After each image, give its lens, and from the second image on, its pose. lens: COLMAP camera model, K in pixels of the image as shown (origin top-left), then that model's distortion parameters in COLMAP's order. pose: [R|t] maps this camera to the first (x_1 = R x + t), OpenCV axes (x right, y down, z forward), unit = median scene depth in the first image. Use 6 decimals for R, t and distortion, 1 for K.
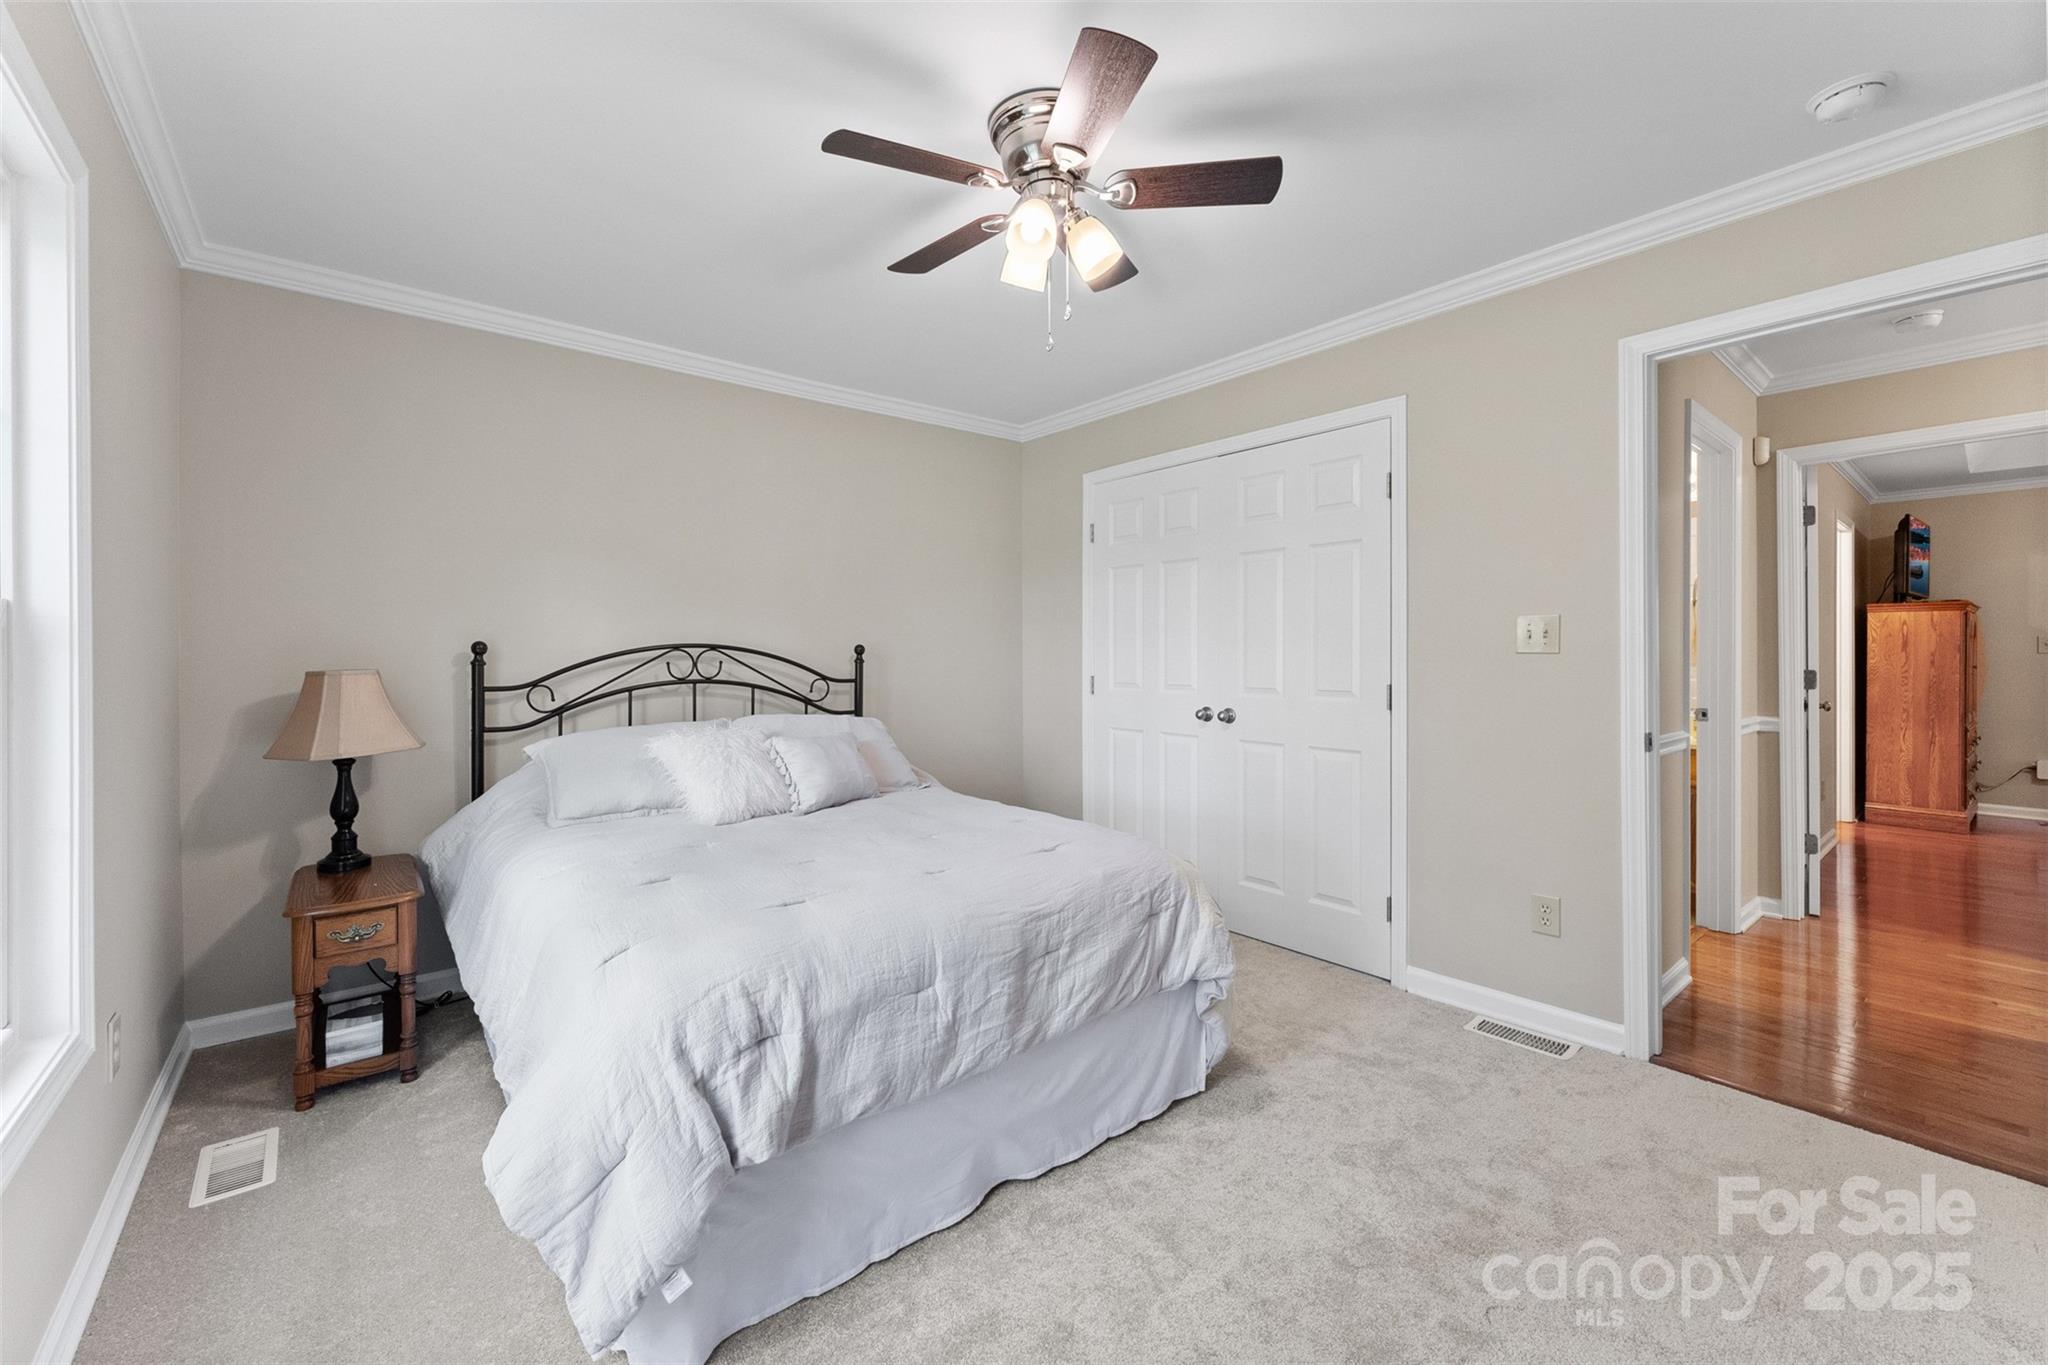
lens RADIAL K [[836.8, 0, 1026.1], [0, 836.8, 676.5], [0, 0, 1]] dist [0.000065, 0.000549]
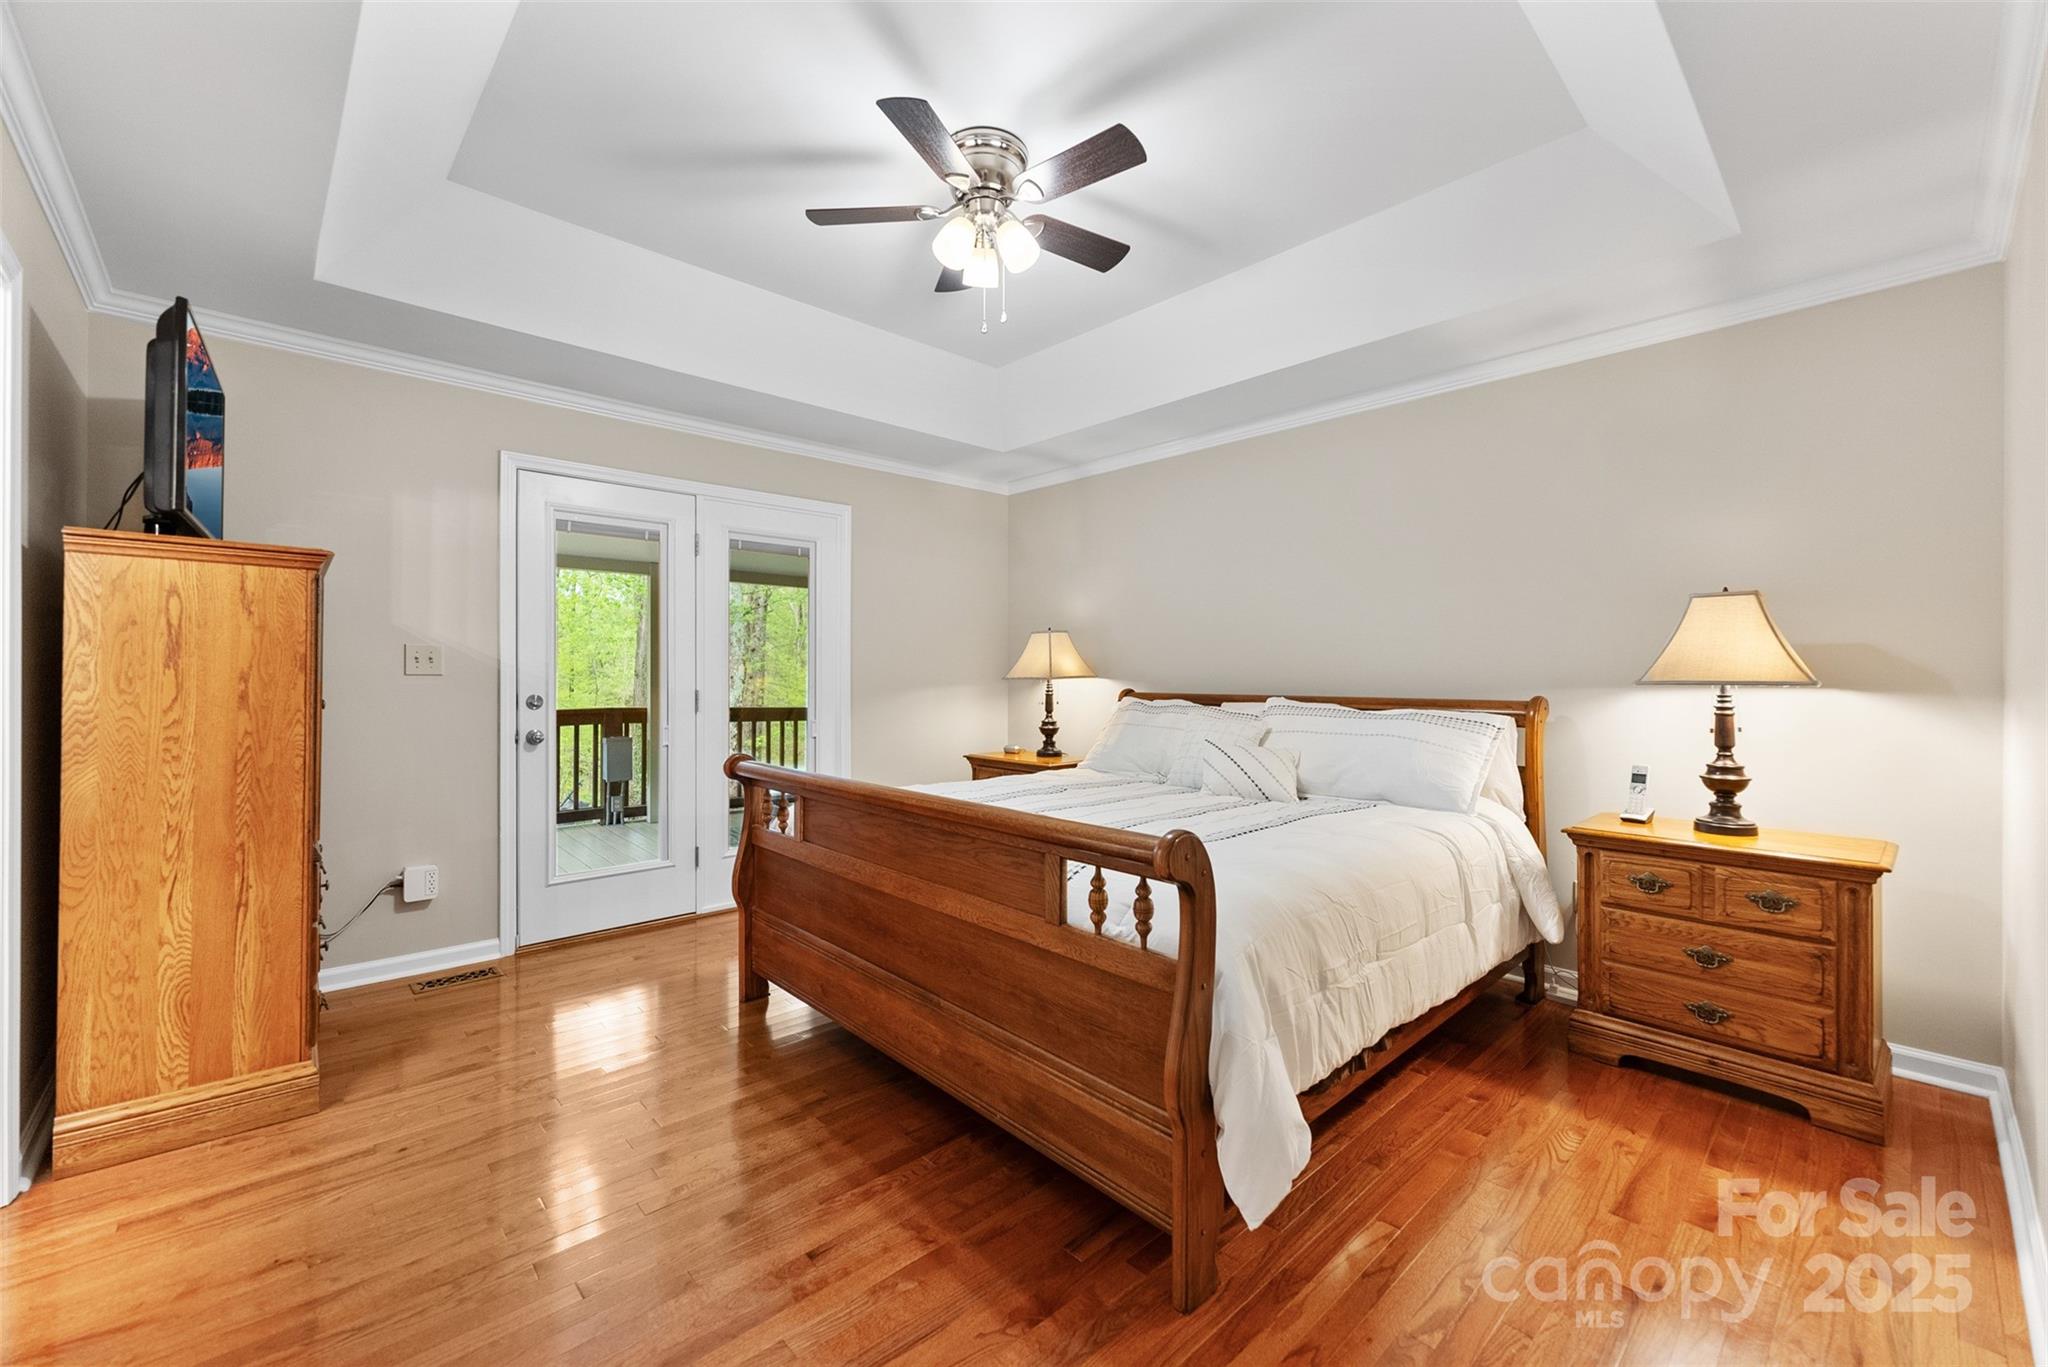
lens RADIAL K [[821.4, 0, 1026.1], [0, 821.4, 666.6], [0, 0, 1]] dist [-0.001538, 0.000030]
pose [[-0.046627, 0.024781, 0.998605, 0.380212], [0.018451, 0.999543, -0.023942, -0.008636], [-0.998742, 0.017309, -0.047063, 0.363452]]
